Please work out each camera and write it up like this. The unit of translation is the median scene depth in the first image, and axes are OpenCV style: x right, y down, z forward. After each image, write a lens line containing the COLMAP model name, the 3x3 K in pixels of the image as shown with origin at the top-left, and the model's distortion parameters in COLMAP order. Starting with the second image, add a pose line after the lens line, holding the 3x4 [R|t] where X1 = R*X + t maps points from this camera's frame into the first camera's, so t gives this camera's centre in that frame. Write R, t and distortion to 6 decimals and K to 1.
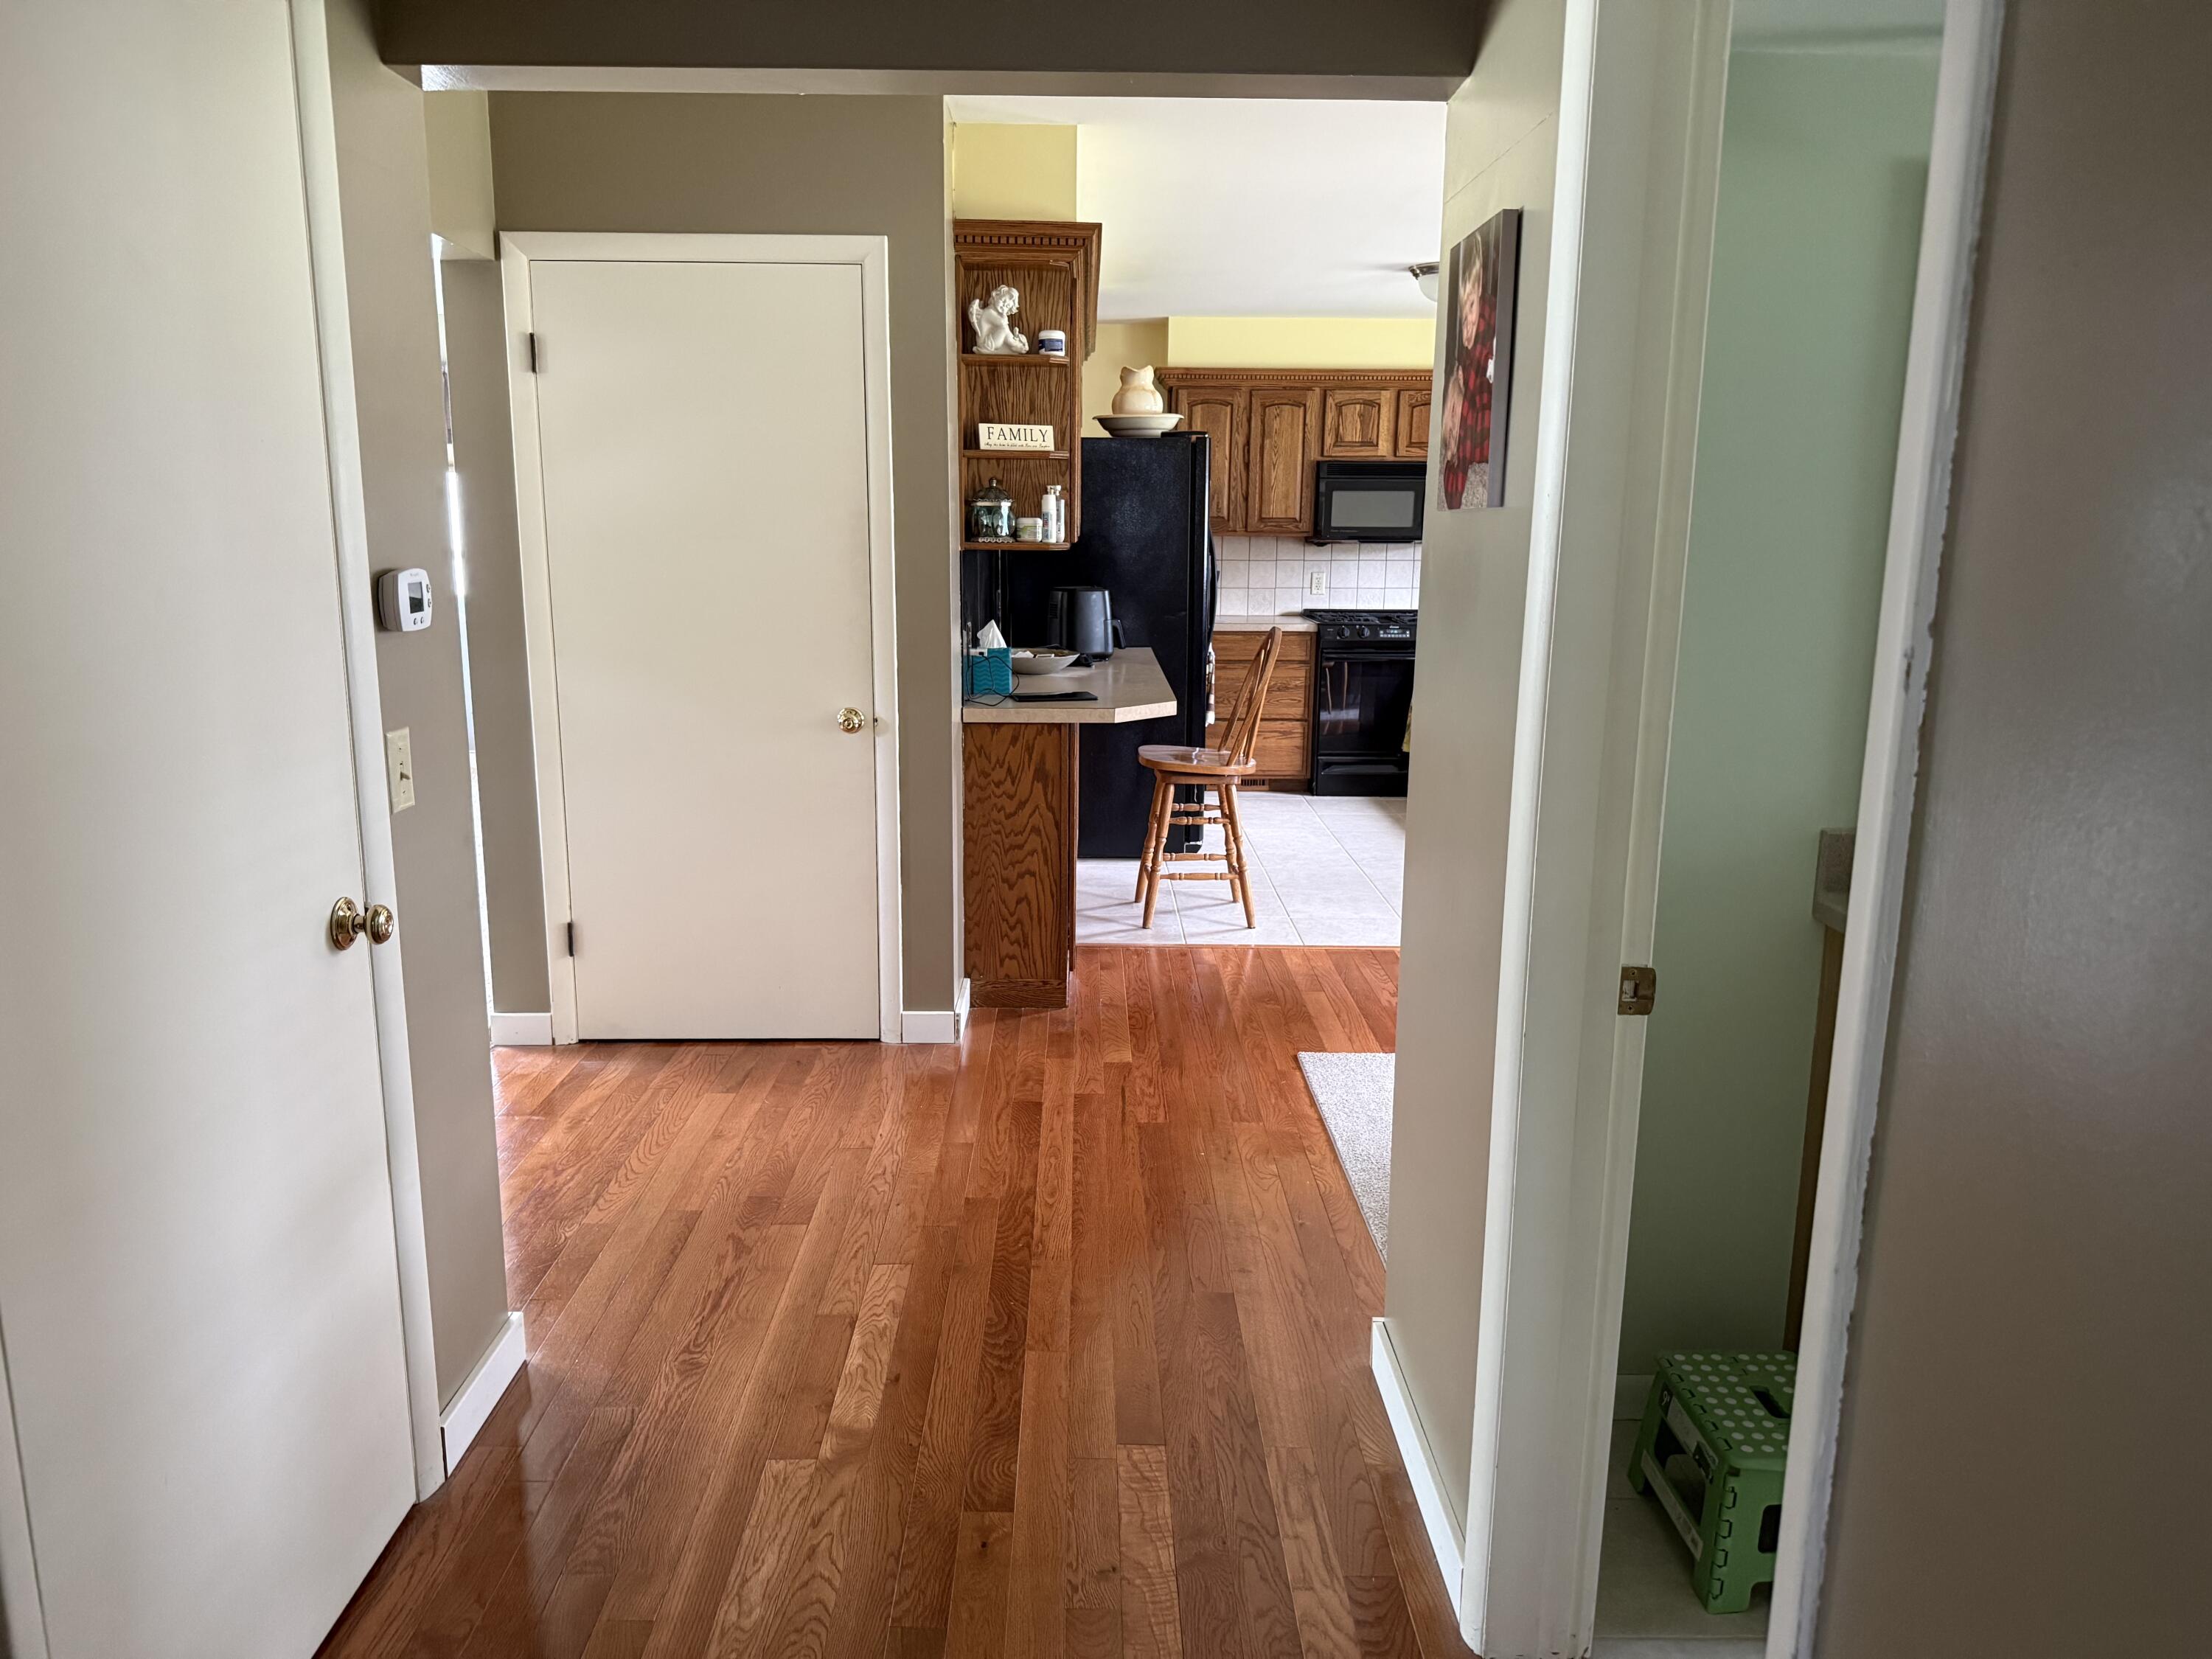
lens RADIAL K [[1546.2, 0, 1124.8], [0, 1546.2, 839.0], [0, 0, 1]] dist [0.080063, -0.097344]
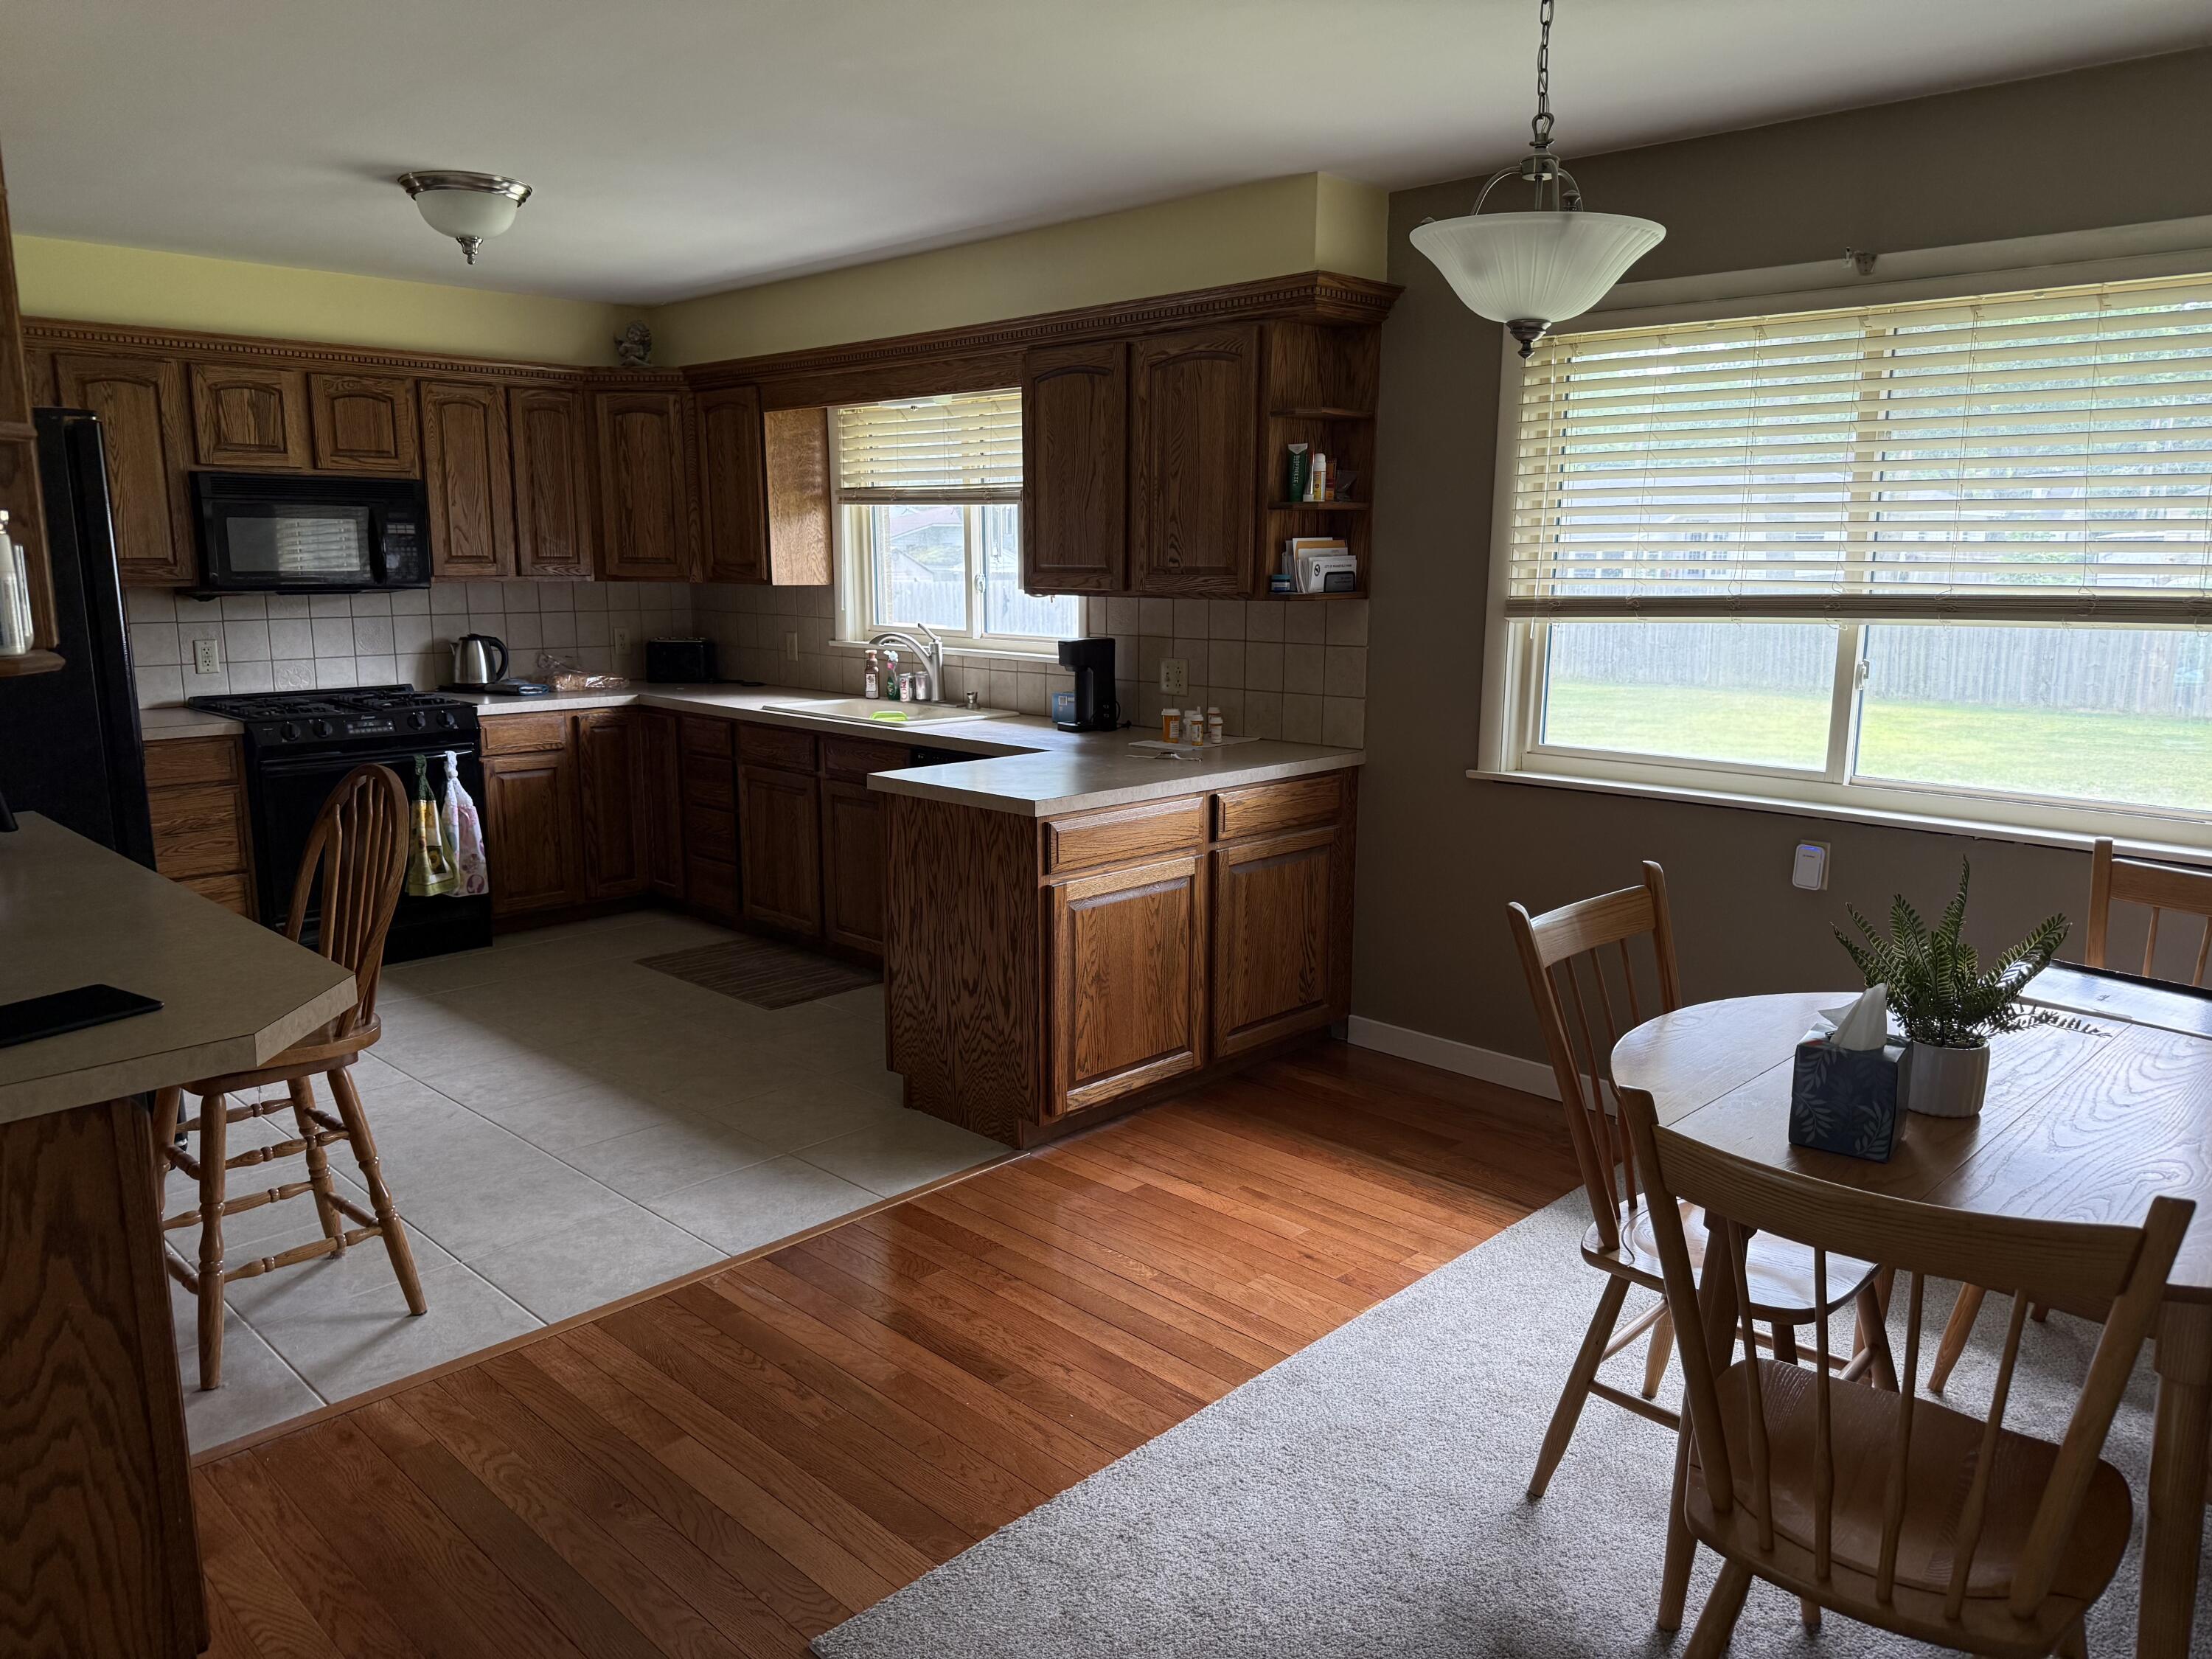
lens RADIAL K [[1546.2, 0, 1124.8], [0, 1546.2, 839.0], [0, 0, 1]] dist [0.080063, -0.097344]
pose [[0.719351, -0.132983, 0.681799, -0.063651], [0.144553, 0.988675, 0.040324, -0.063514], [-0.679440, 0.069549, 0.730427, 0.274624]]
